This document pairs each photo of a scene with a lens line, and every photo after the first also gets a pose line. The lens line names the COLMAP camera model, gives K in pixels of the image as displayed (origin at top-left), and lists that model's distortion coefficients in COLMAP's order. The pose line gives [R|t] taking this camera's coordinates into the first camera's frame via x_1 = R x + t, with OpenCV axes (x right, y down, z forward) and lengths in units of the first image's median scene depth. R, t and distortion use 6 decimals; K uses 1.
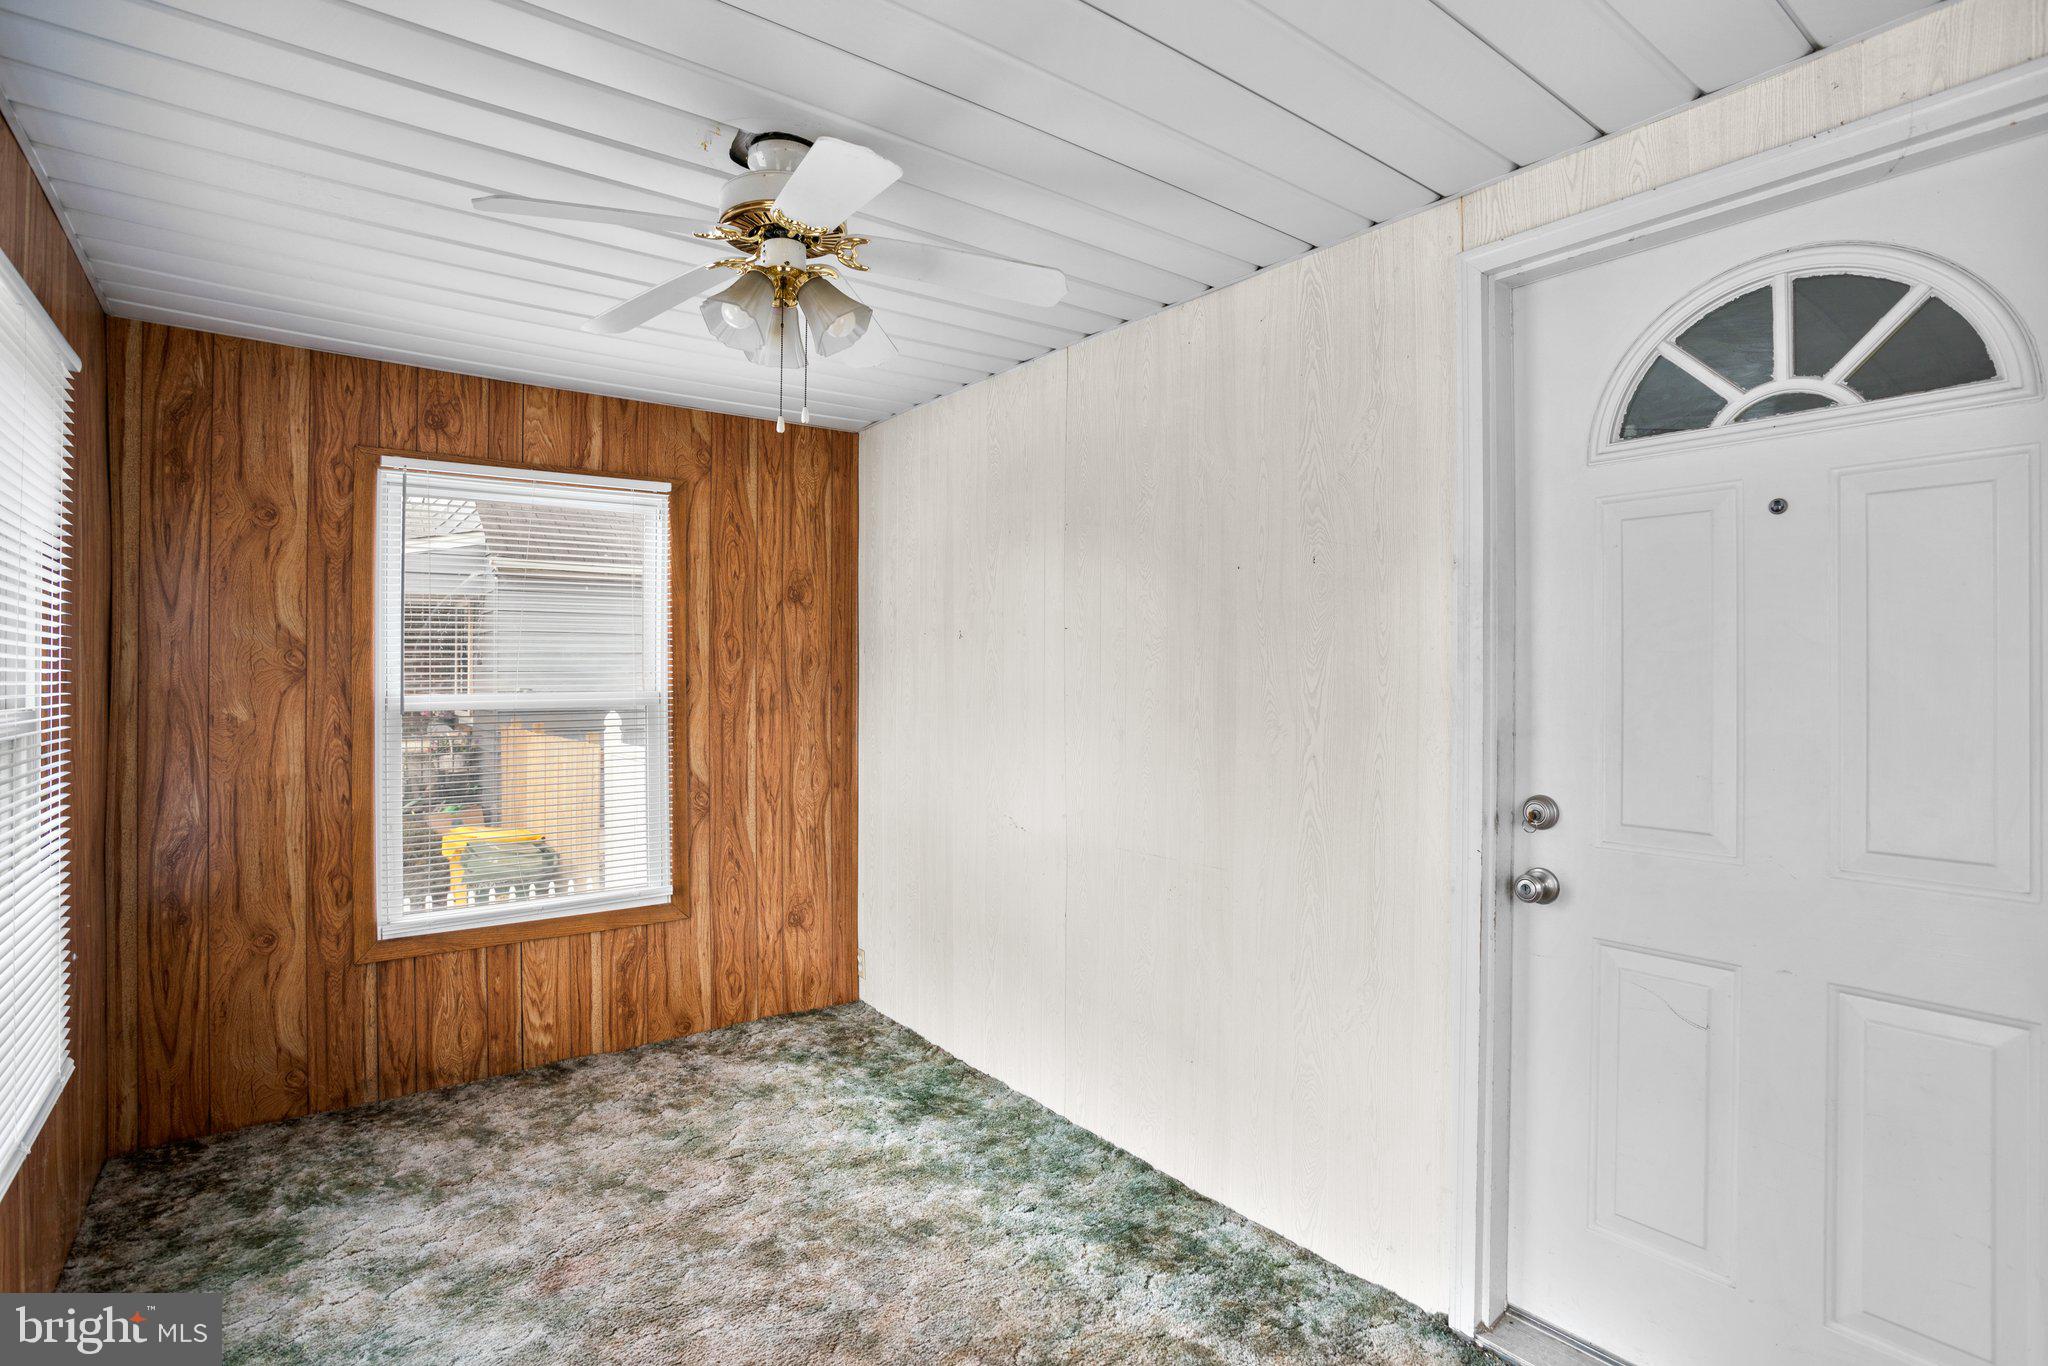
lens RADIAL K [[985.2, 0, 1024.0], [0, 985.2, 683.0], [0, 0, 1]] dist [-0.073605, 0.023151]
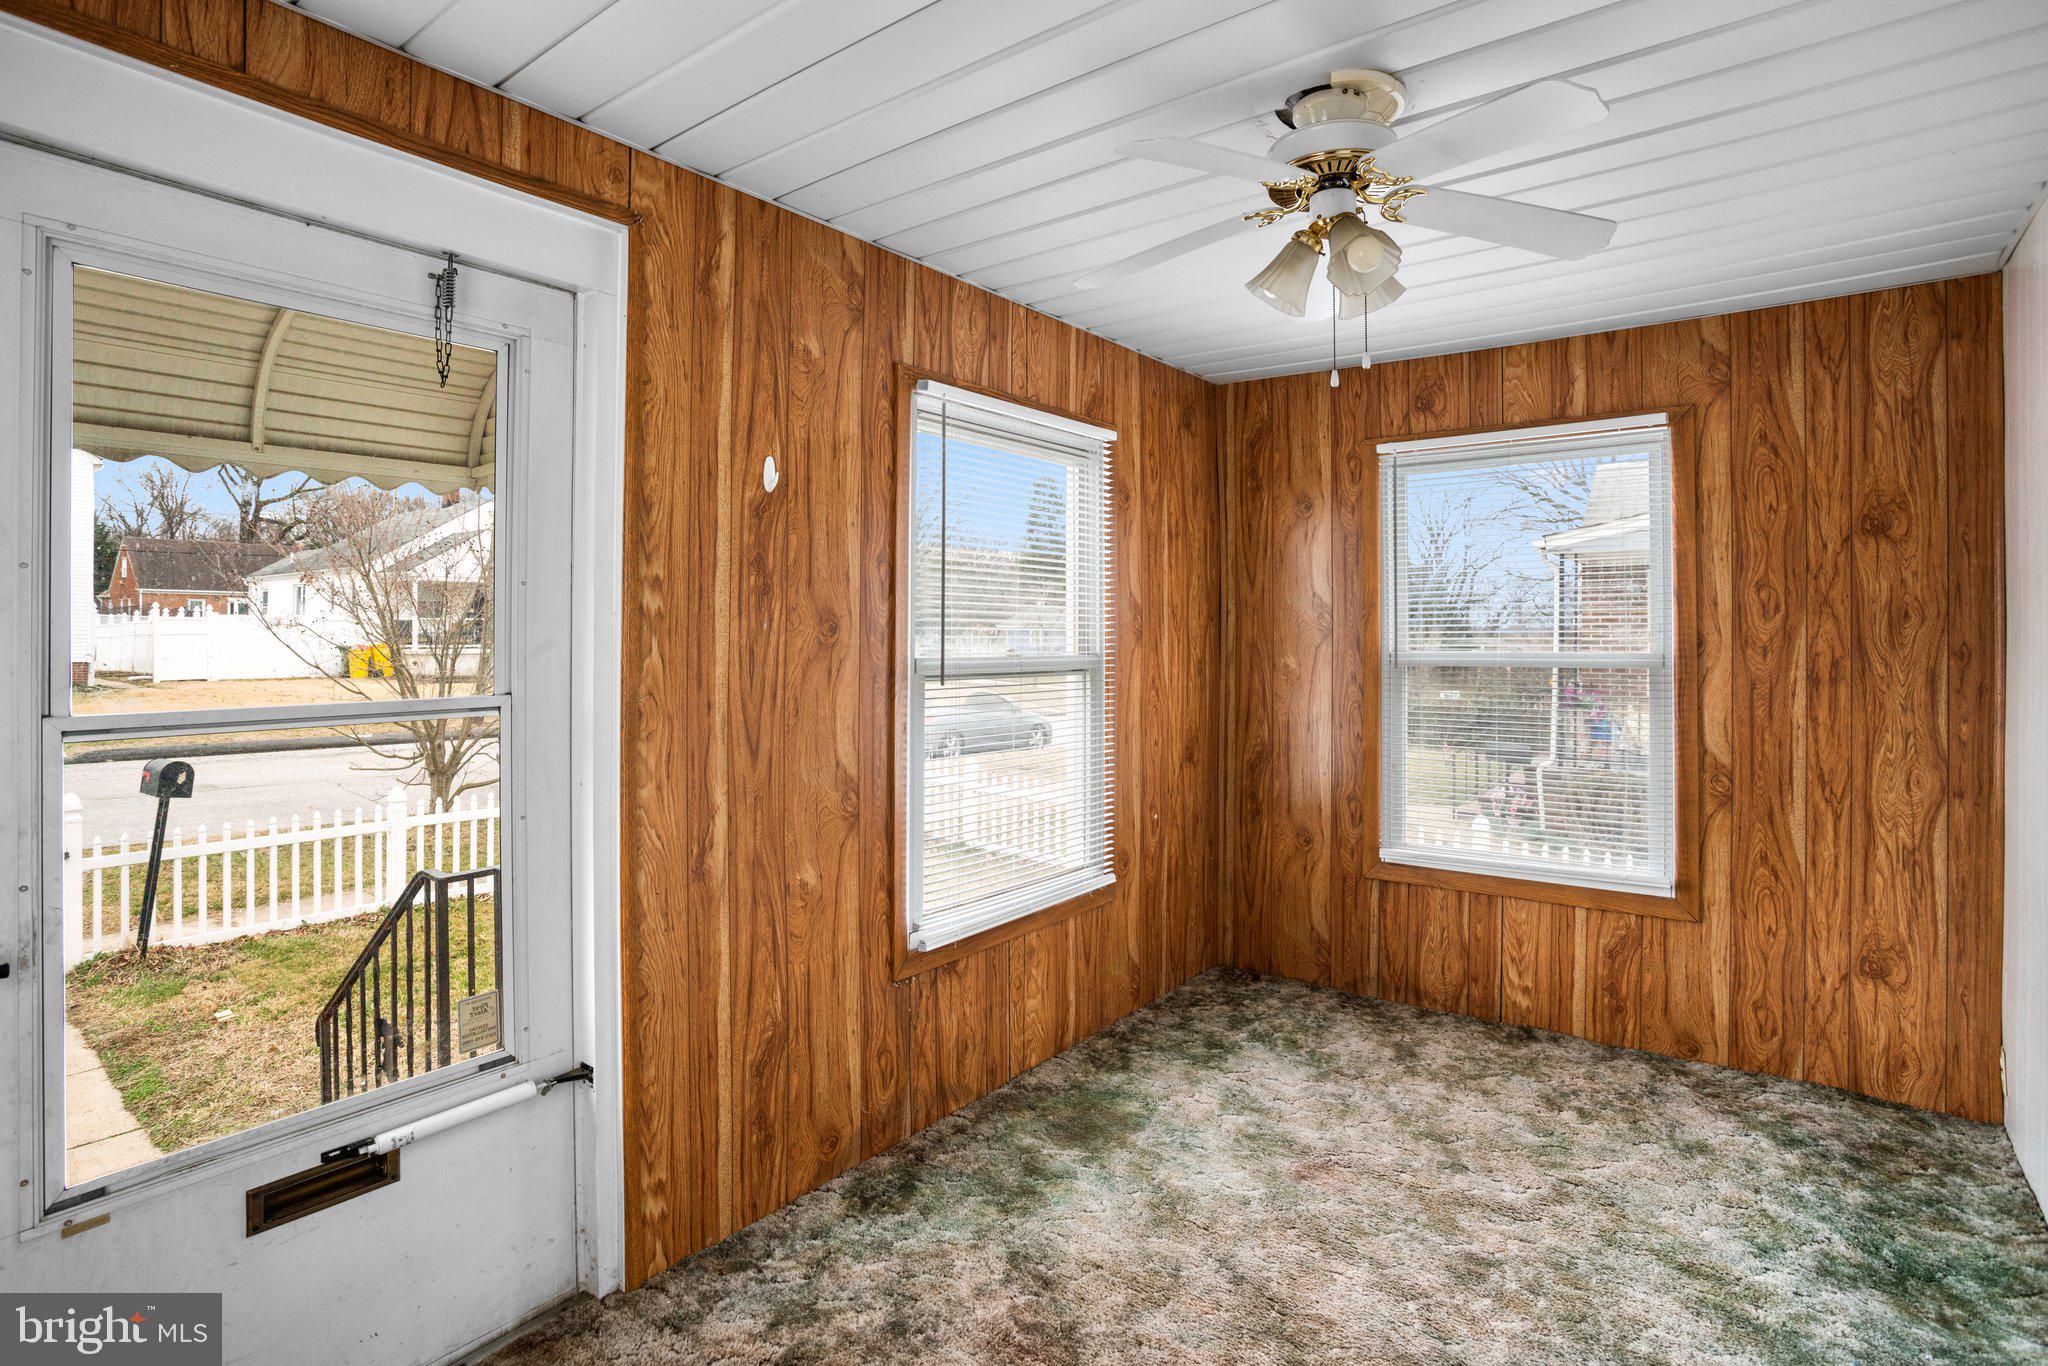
lens RADIAL K [[1015.4, 0, 1028.8], [0, 1015.4, 638.0], [0, 0, 1]] dist [-0.083367, 0.025467]
pose [[0.255482, 0.006147, -0.966794, 0.364127], [-0.010401, 0.999939, 0.003609, -0.001965], [0.966758, 0.009133, 0.255531, 0.249440]]
